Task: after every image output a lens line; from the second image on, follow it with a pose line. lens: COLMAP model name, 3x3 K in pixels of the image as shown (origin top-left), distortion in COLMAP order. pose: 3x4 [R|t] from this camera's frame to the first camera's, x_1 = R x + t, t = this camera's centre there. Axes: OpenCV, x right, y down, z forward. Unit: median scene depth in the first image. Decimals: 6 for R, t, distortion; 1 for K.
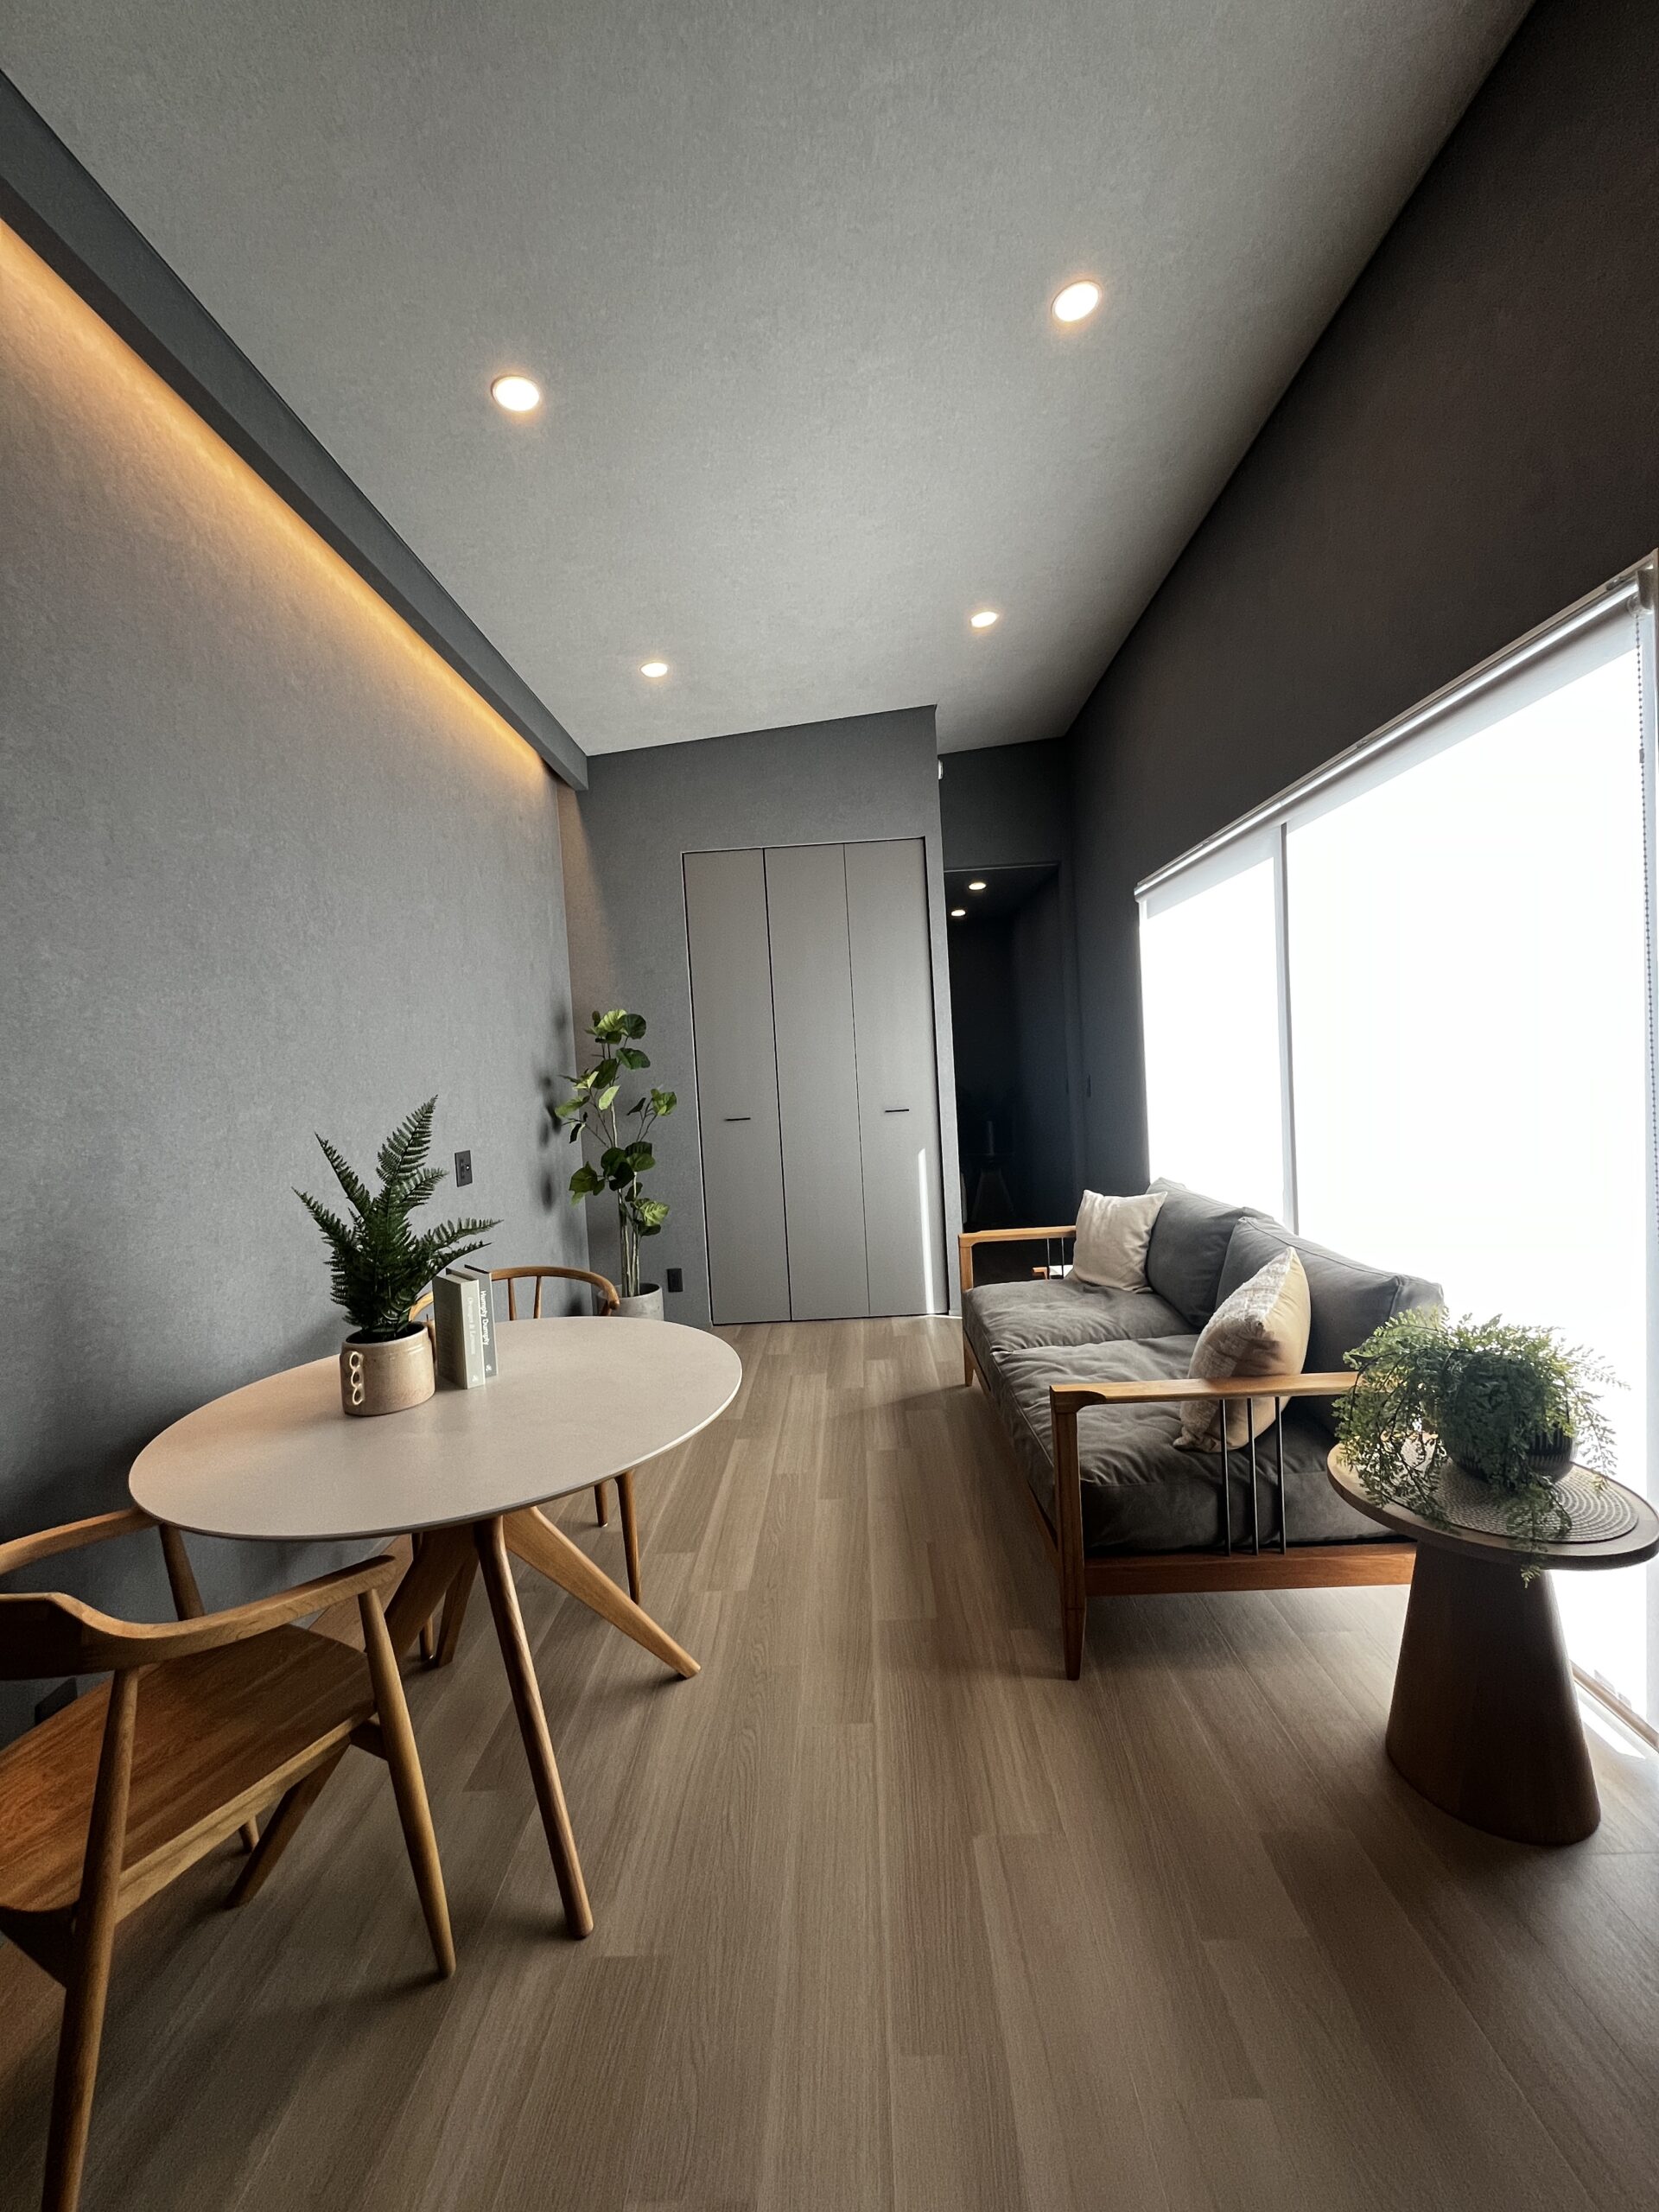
lens RADIAL K [[885.7, 0, 824.3], [0, 885.7, 1106.5], [0, 0, 1]] dist [-0.004656, 0.000619]
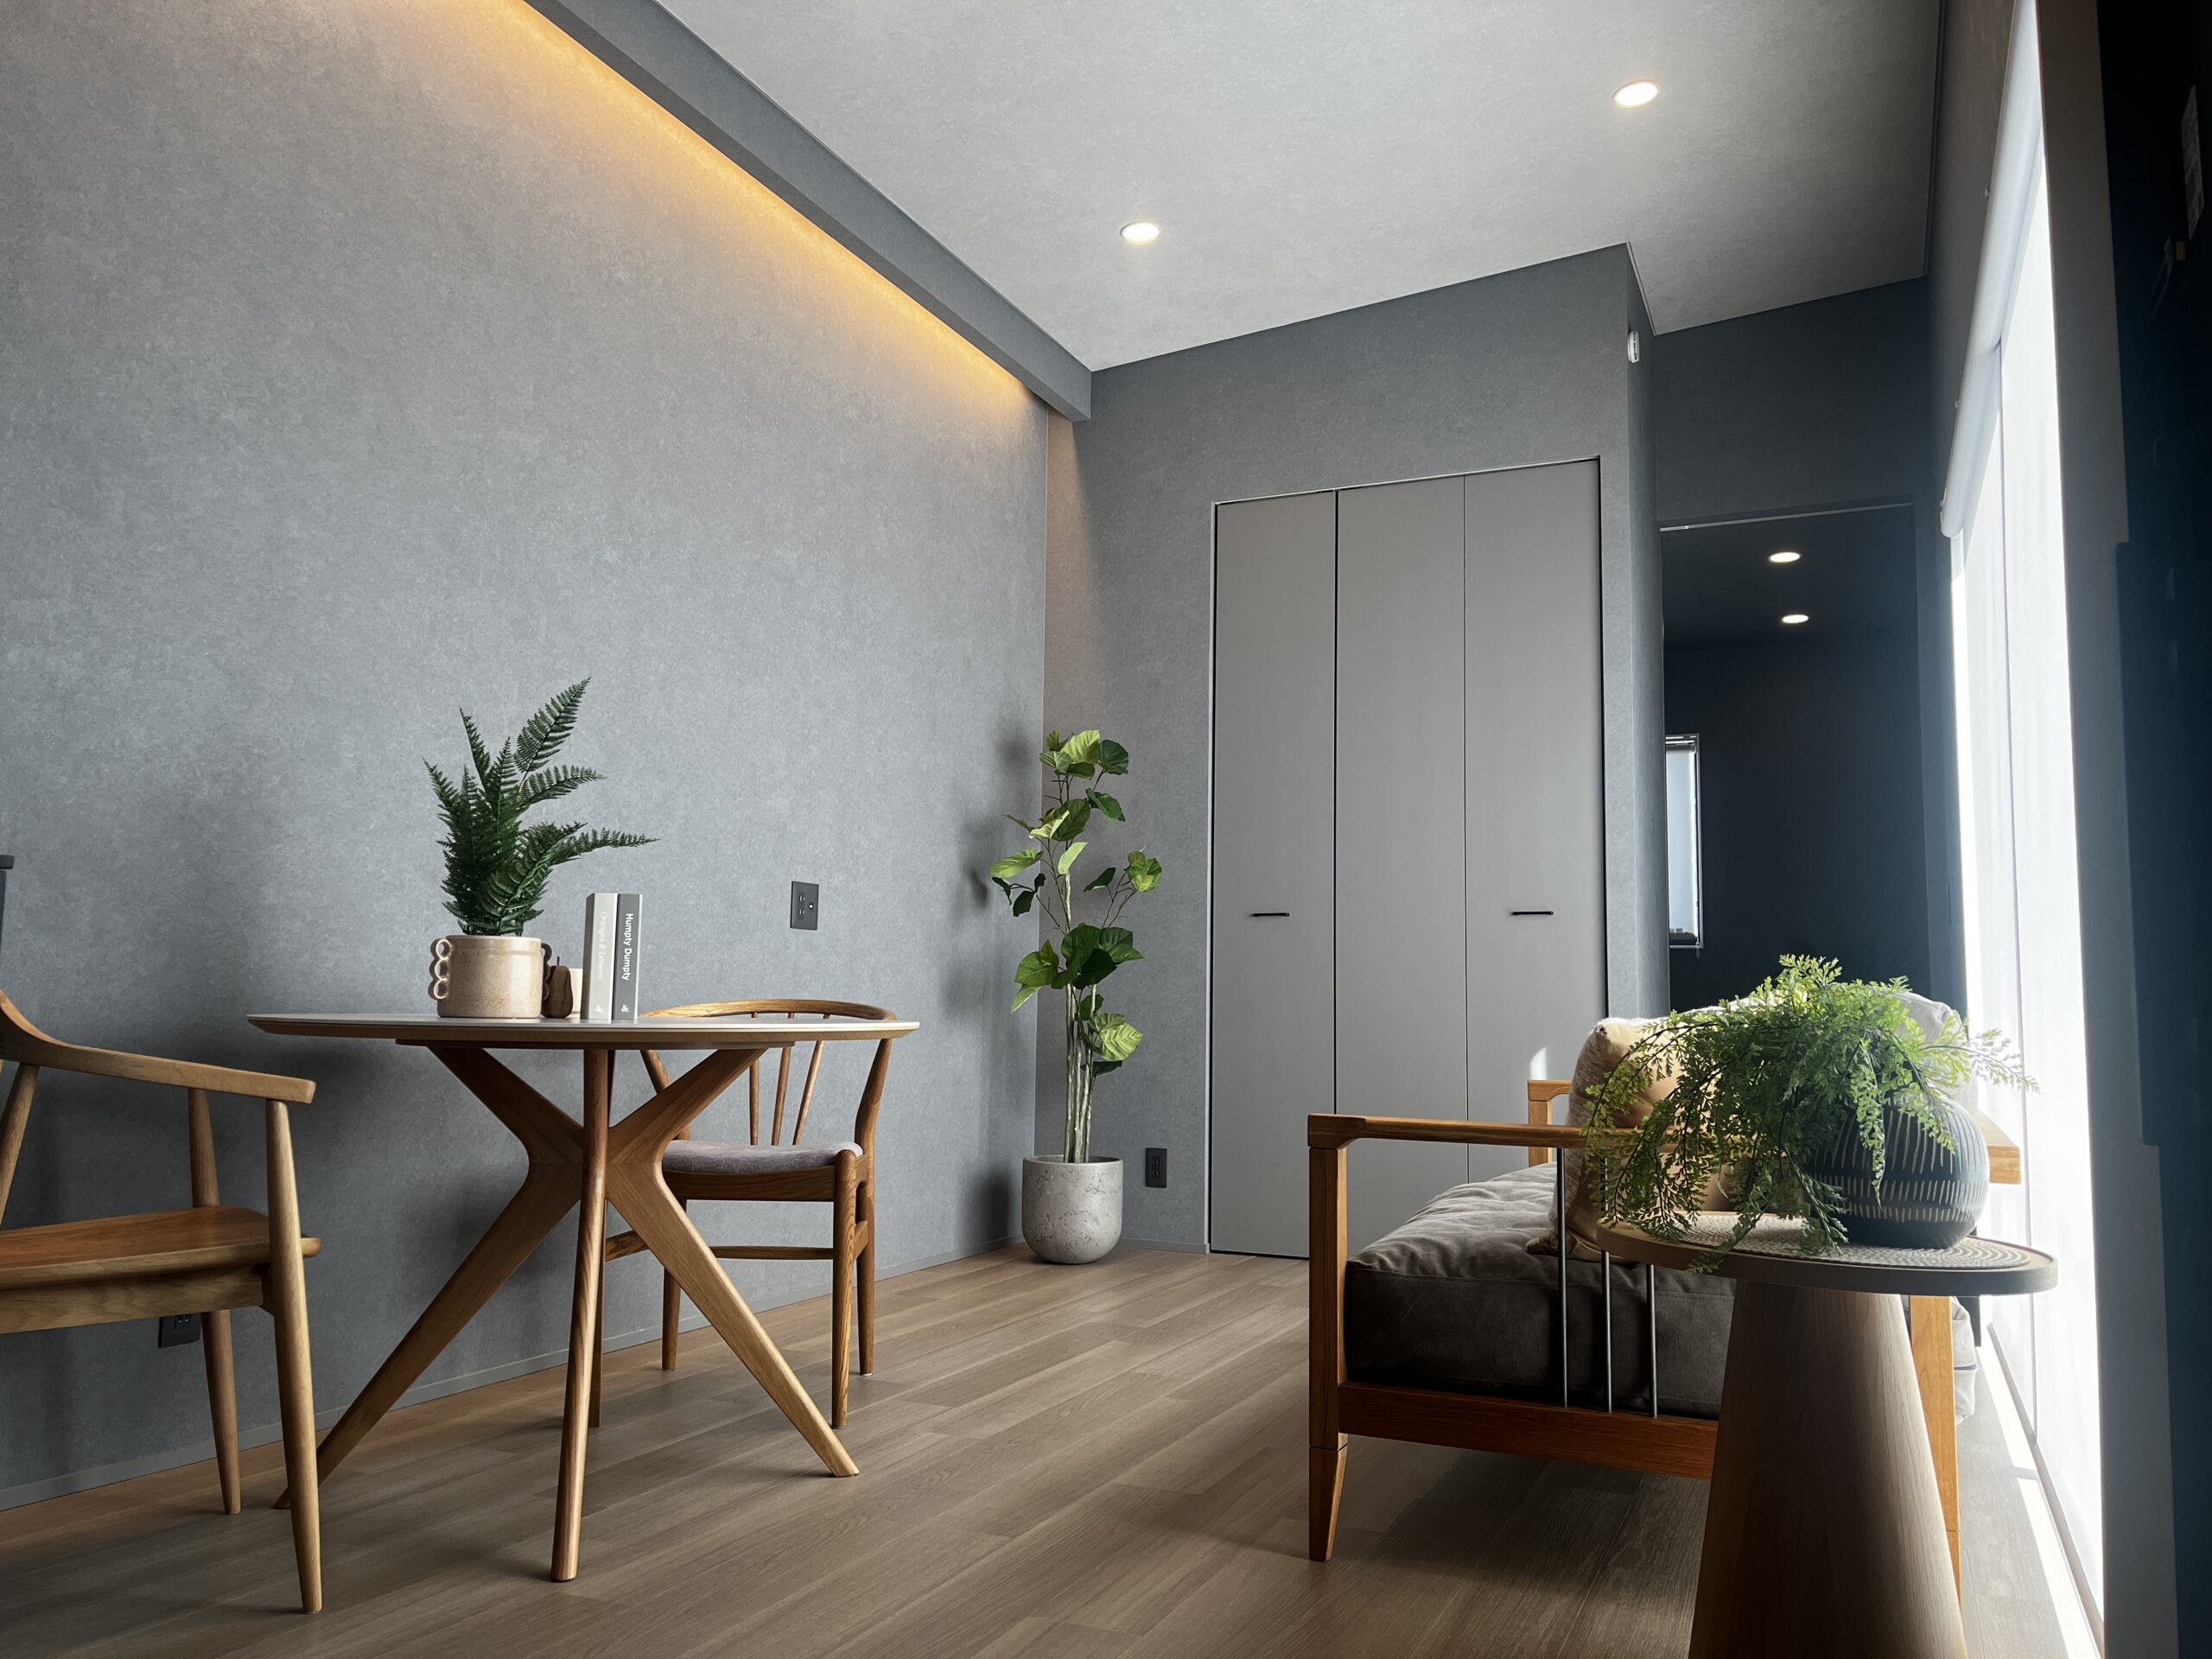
lens RADIAL K [[1663.5, 0, 1108.4], [0, 1663.5, 847.1], [0, 0, 1]] dist [0.043146, -0.035982]
pose [[0.921762, 0.033036, -0.386346, 0.535114], [-0.084107, 0.989677, -0.116042, 0.242539], [0.378524, 0.139457, 0.915025, -0.256290]]
